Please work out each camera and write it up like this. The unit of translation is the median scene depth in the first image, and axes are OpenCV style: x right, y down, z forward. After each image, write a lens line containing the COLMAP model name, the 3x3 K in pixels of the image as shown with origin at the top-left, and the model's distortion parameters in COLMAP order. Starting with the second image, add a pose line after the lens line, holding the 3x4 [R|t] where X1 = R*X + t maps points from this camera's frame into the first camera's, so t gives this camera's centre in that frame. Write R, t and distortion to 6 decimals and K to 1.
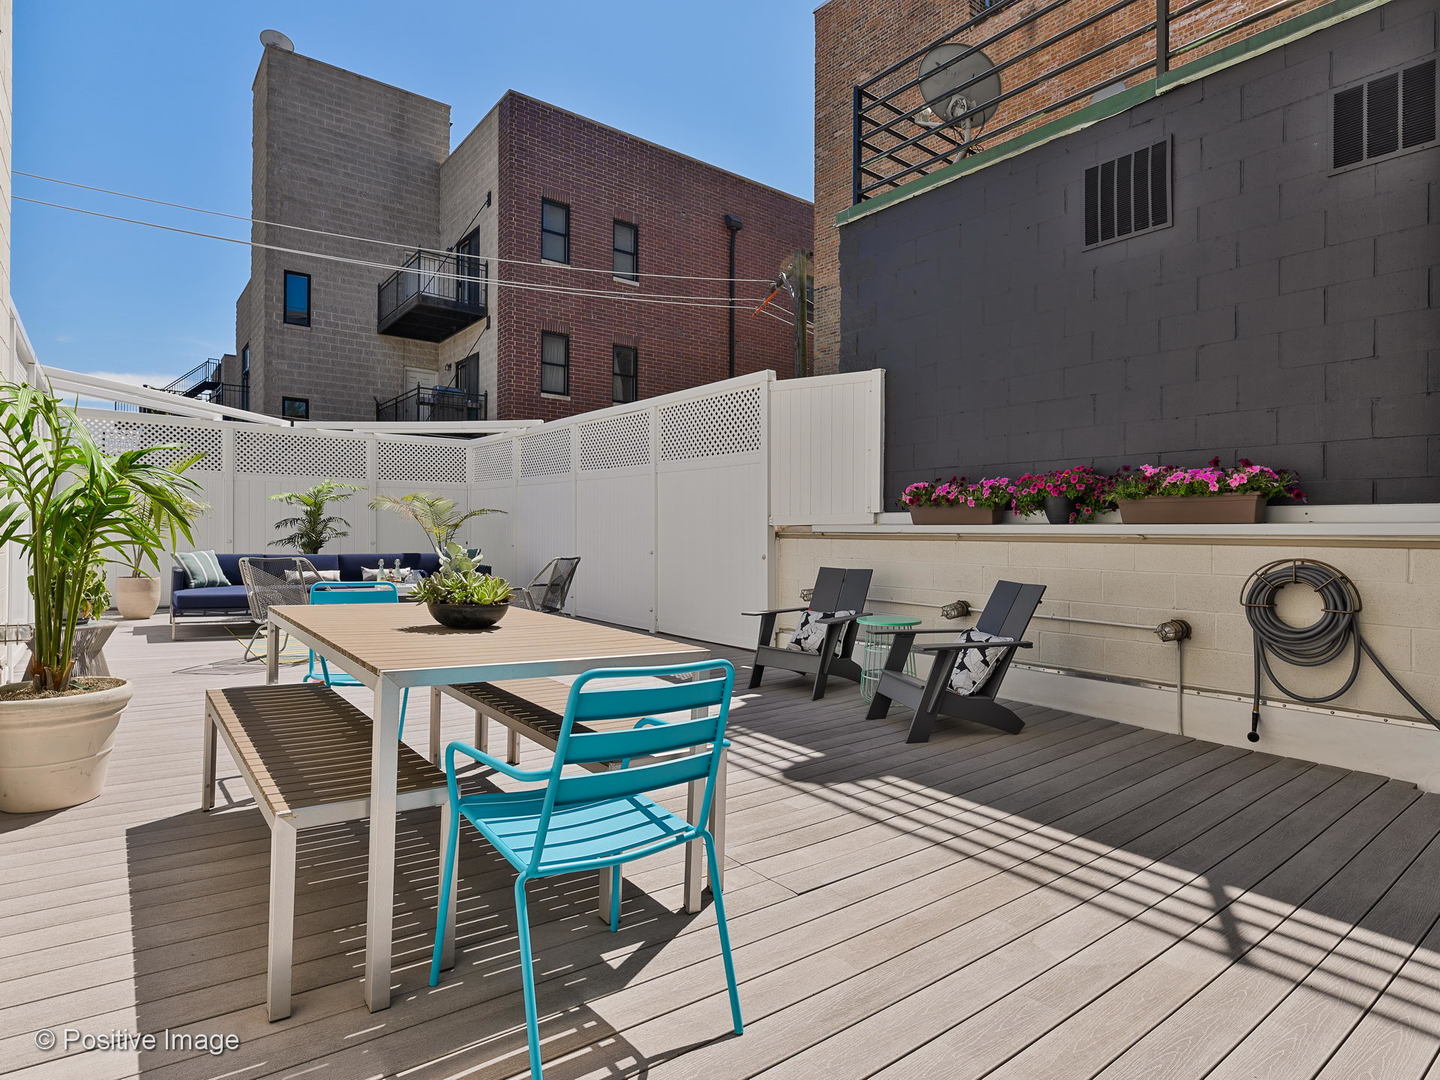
lens RADIAL K [[778.7, 0, 724.2], [0, 778.7, 537.7], [0, 0, 1]] dist [0.001776, -0.002032]
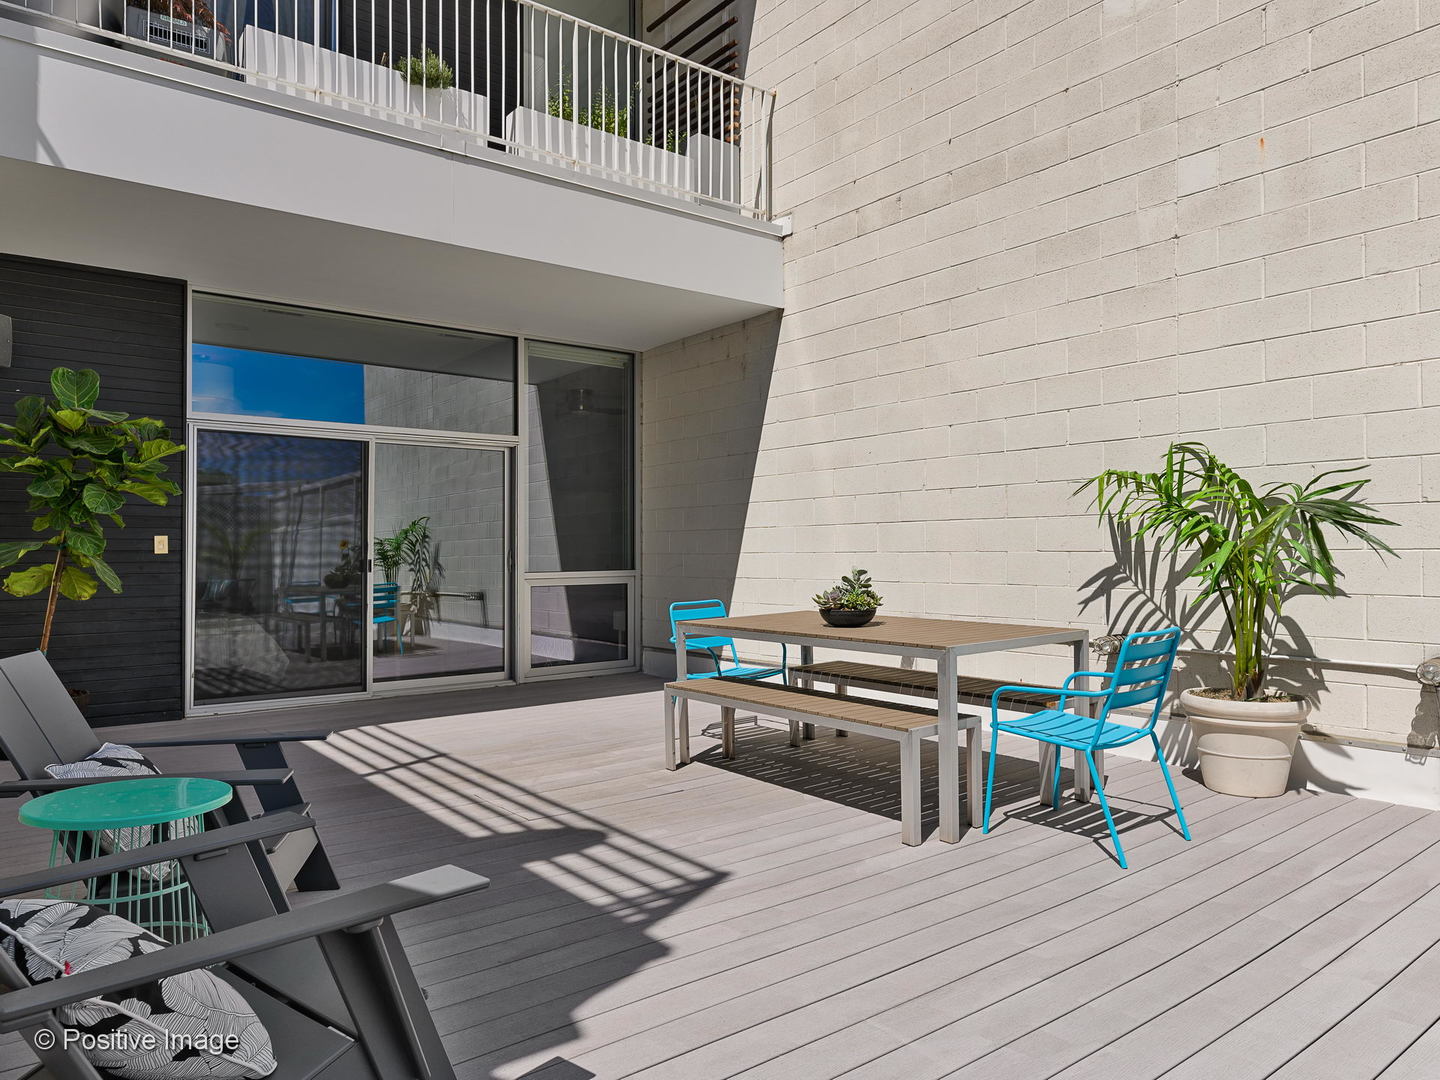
lens RADIAL K [[941.7, 0, 723.2], [0, 941.7, 546.4], [0, 0, 1]] dist [-0.003612, -0.000154]
pose [[-0.999876, -0.013002, 0.008930, -0.009635], [-0.013202, 0.999654, -0.022764, 0.002117], [-0.008631, -0.022879, -0.999701, 0.342571]]
